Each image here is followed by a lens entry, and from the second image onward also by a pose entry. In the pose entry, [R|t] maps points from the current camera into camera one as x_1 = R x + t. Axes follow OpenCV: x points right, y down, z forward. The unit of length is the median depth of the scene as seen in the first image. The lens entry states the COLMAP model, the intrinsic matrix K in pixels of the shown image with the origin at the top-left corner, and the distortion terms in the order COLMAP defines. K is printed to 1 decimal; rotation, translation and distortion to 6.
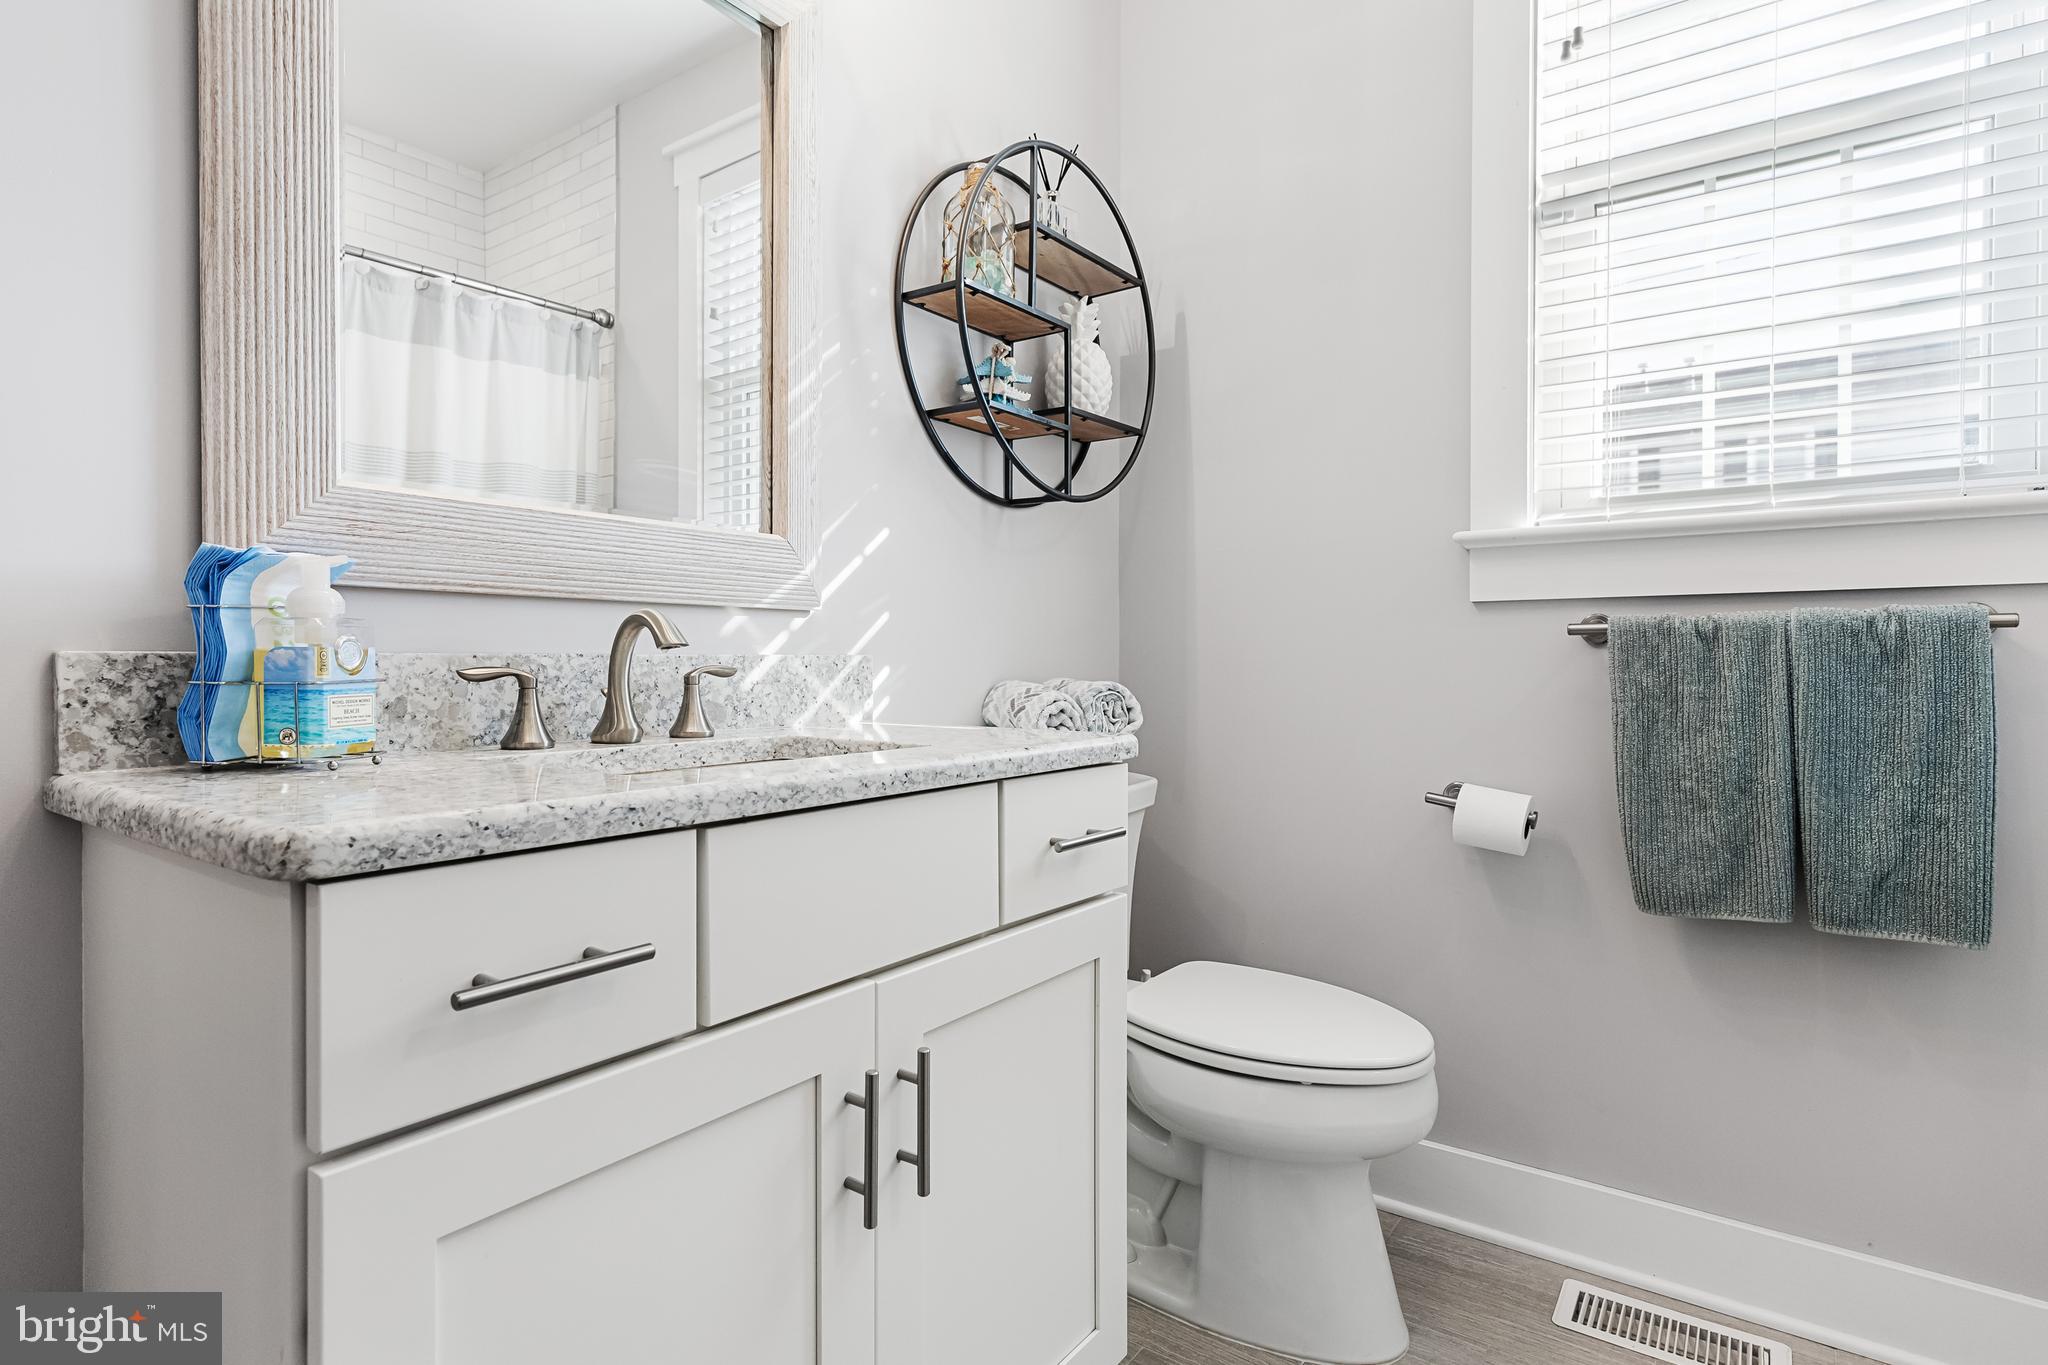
lens RADIAL K [[1033.4, 0, 1028.4], [0, 1033.4, 677.3], [0, 0, 1]] dist [-0.001486, -0.000618]
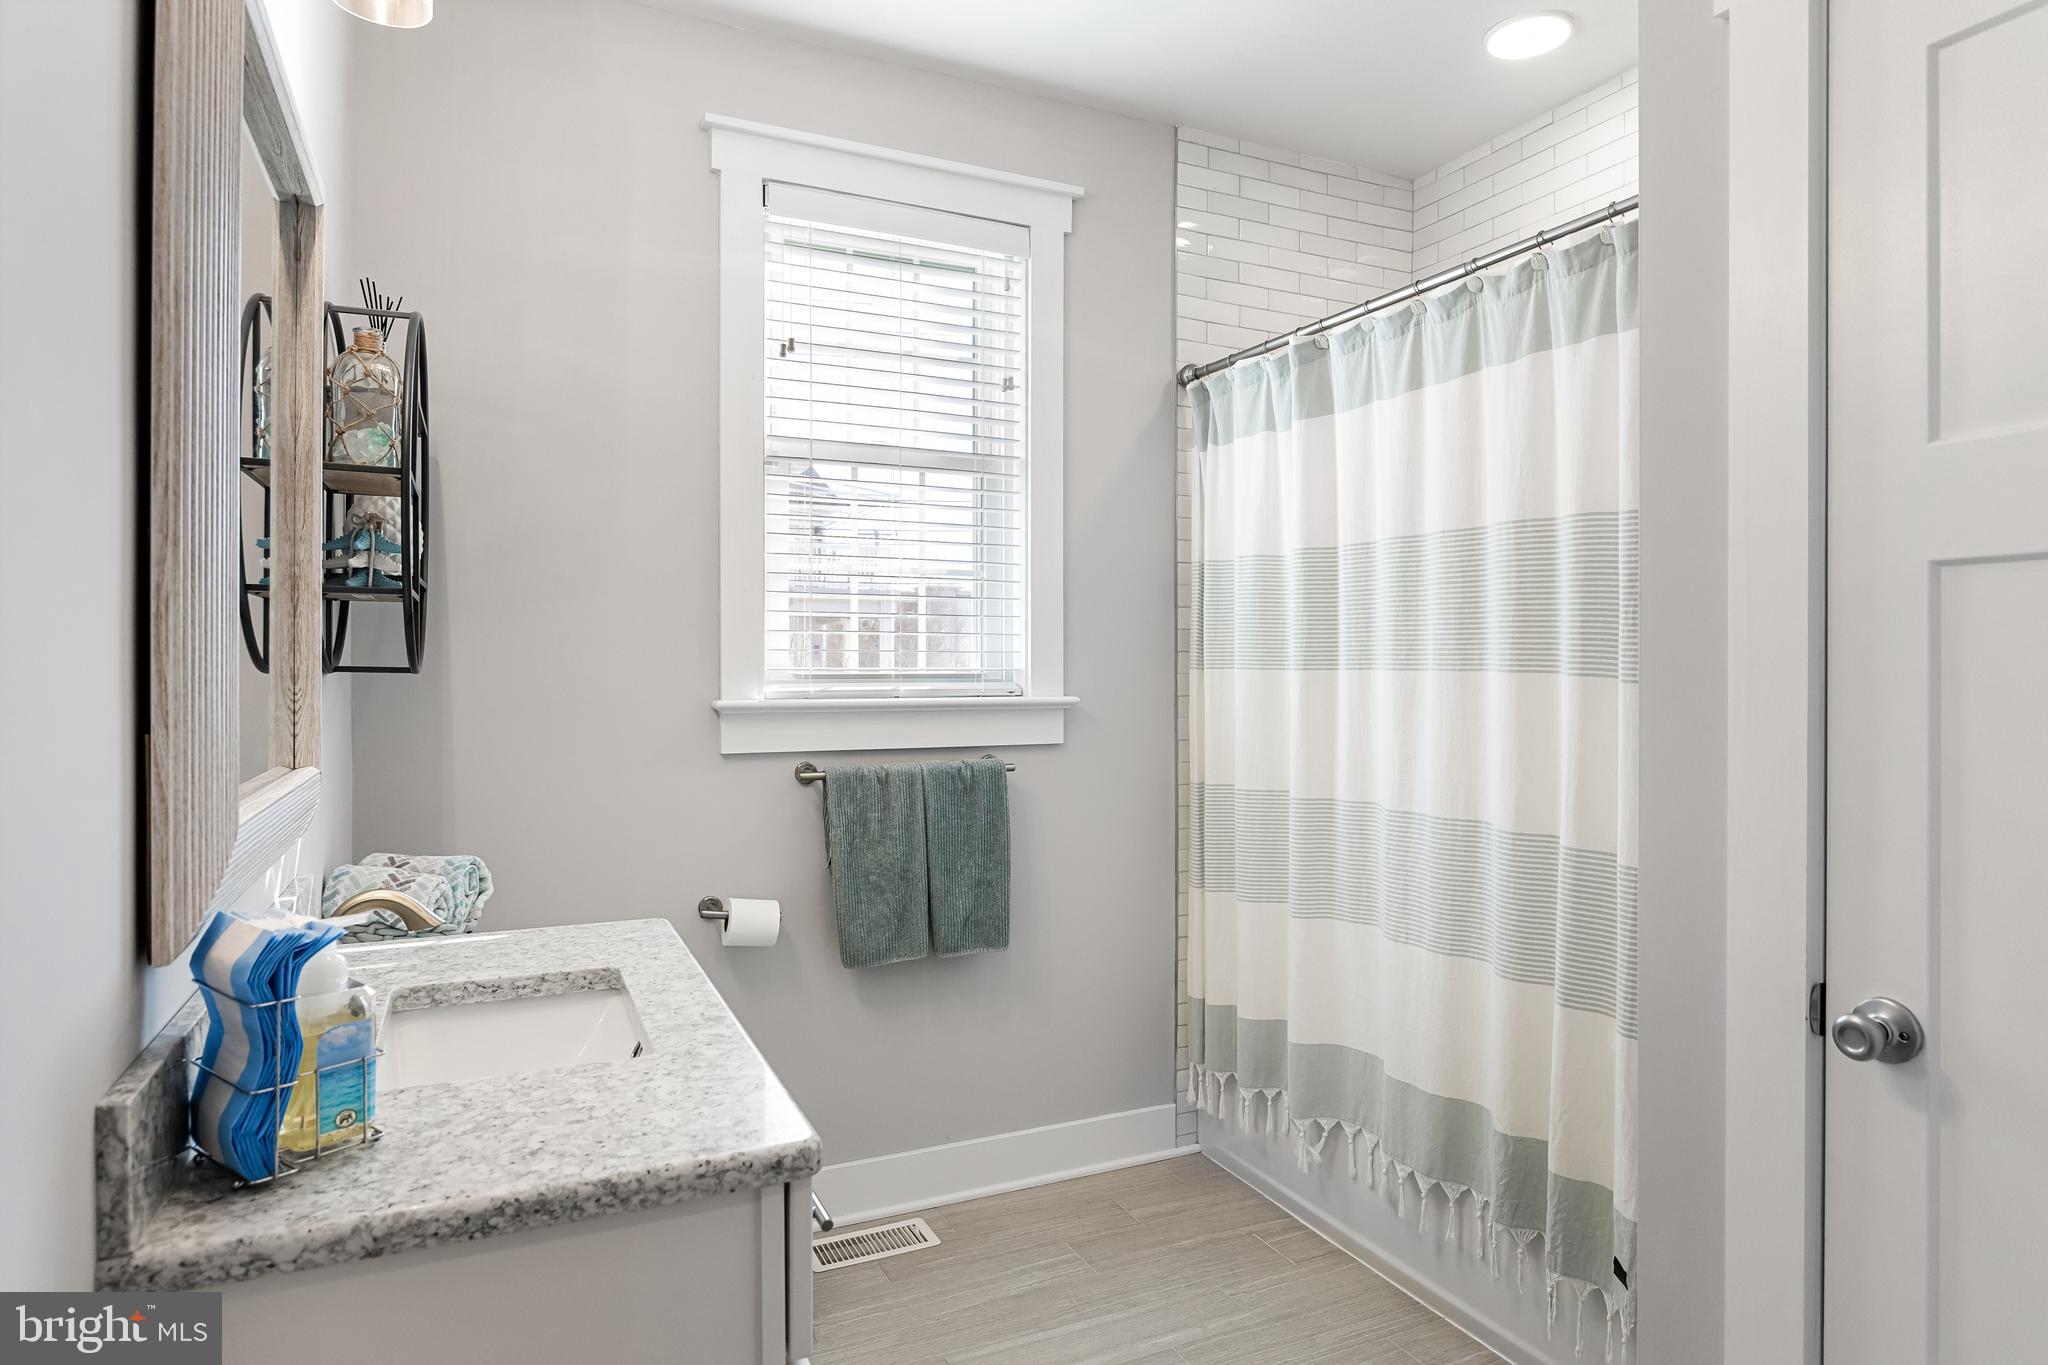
lens RADIAL K [[1197.6, 0, 1005.4], [0, 1197.6, 678.5], [0, 0, 1]] dist [-0.013943, 0.000986]
pose [[0.490690, -0.012405, 0.871246, -0.809873], [0.012563, 0.999895, 0.007161, -0.204068], [-0.871244, 0.007431, 0.490794, -0.032690]]
